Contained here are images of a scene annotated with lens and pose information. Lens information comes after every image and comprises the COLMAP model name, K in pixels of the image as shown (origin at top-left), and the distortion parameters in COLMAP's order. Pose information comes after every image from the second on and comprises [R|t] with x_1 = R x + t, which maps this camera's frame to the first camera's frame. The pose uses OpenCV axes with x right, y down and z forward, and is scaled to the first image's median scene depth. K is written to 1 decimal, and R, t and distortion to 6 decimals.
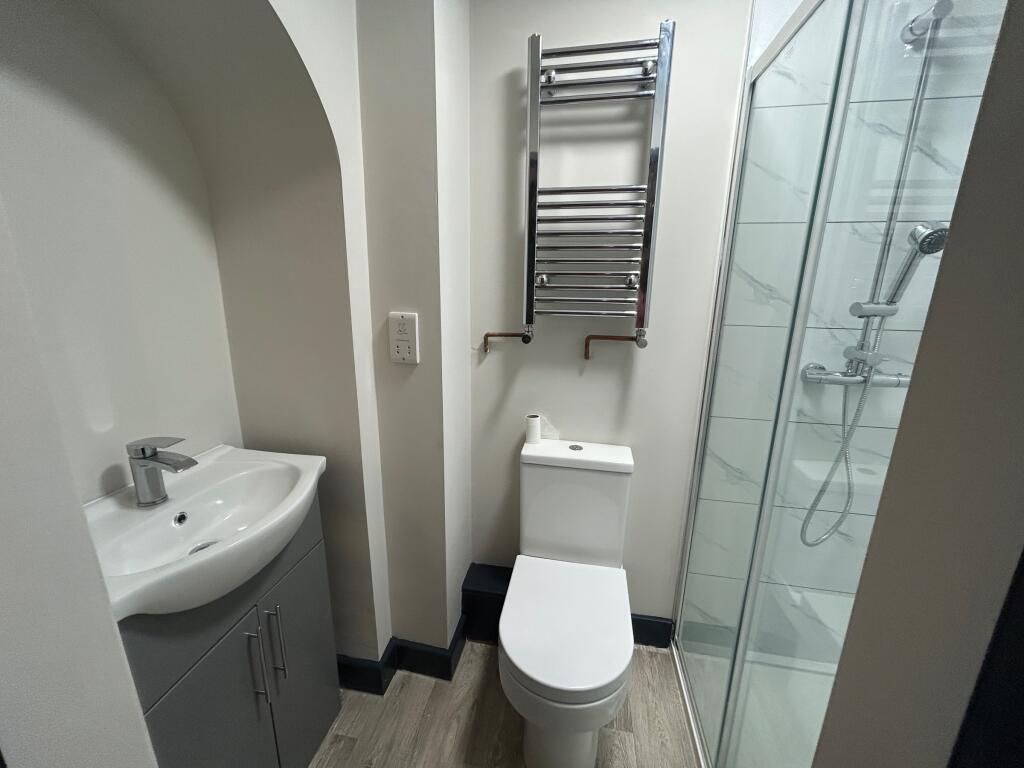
lens RADIAL K [[412.3, 0, 511.1], [0, 412.3, 381.2], [0, 0, 1]] dist [-0.001044, 0.000327]
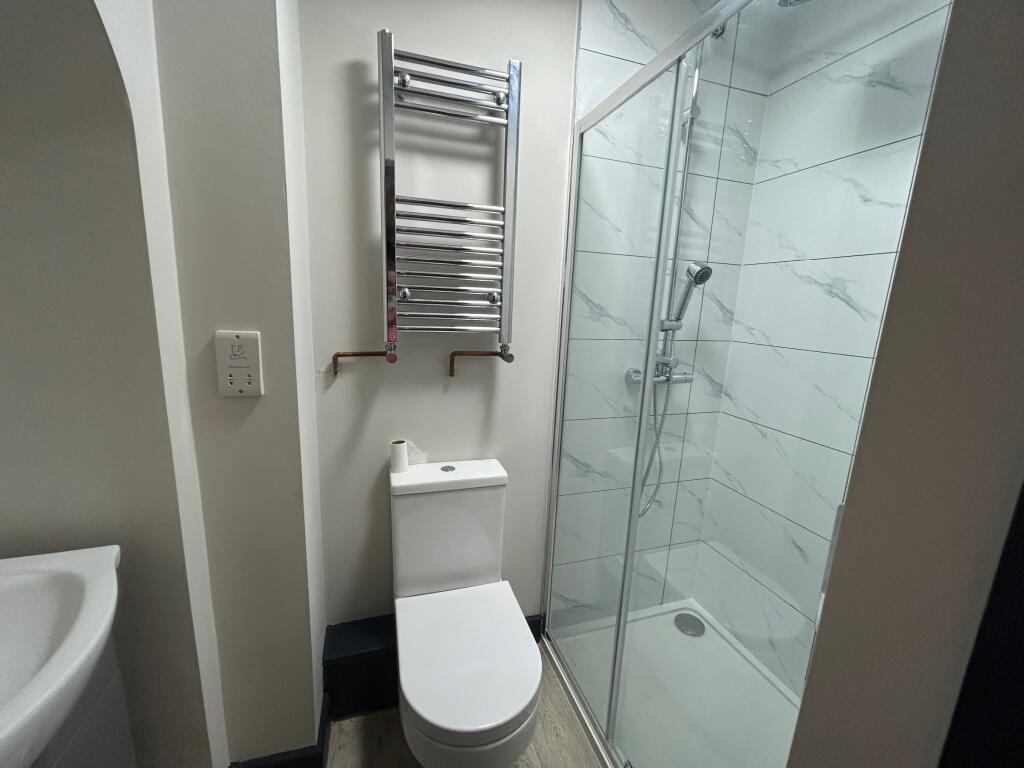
lens RADIAL K [[412.3, 0, 511.1], [0, 412.3, 381.2], [0, 0, 1]] dist [-0.001044, 0.000327]
pose [[0.877009, -0.067978, 0.475640, -0.174976], [0.083059, 0.996487, -0.010732, -0.021348], [-0.473240, 0.048918, 0.879574, 0.084488]]
